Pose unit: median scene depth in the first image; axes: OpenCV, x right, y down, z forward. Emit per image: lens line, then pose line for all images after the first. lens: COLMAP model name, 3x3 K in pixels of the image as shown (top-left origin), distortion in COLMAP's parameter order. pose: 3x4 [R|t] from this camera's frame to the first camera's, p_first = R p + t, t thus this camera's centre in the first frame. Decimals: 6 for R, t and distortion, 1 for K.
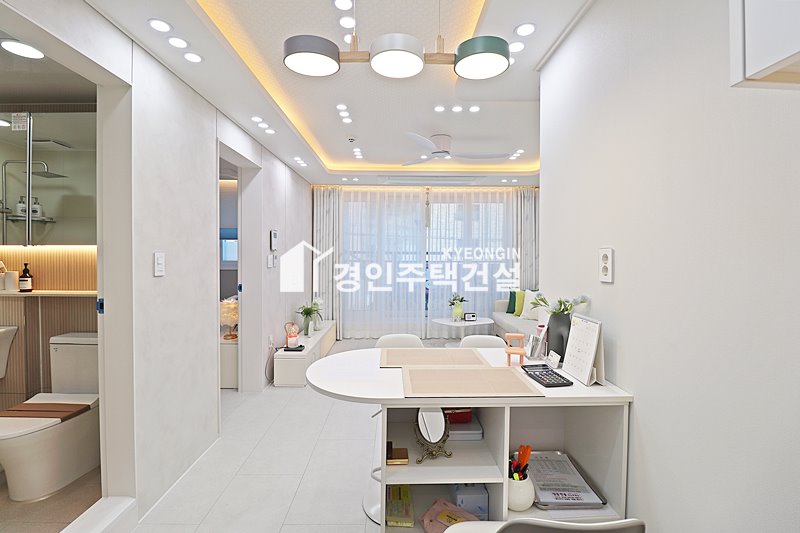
lens RADIAL K [[371.2, 0, 401.2], [0, 371.2, 259.1], [0, 0, 1]] dist [0.000714, -0.011041]
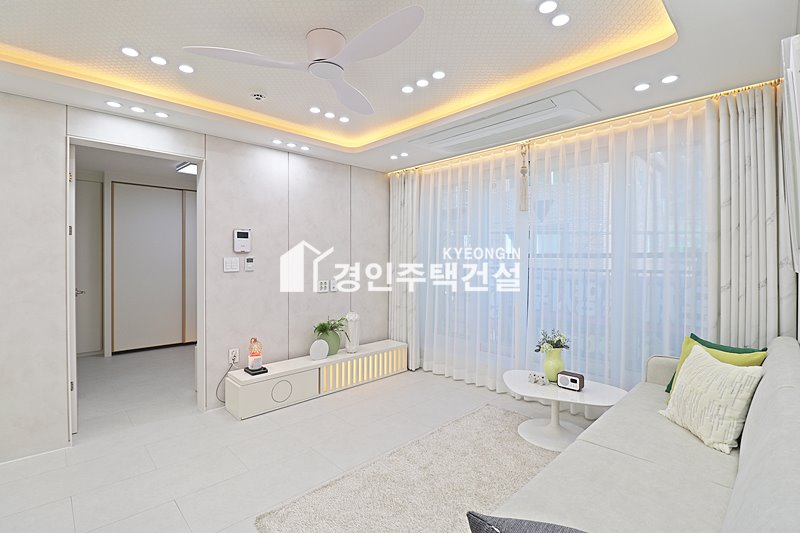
lens RADIAL K [[371.2, 0, 401.7], [0, 371.2, 258.4], [0, 0, 1]] dist [0.000714, -0.011041]
pose [[0.681945, -0.002599, -0.731399, 0.391522], [-0.010055, 0.999866, -0.012928, -0.001320], [0.731335, 0.016171, 0.681827, 0.481095]]
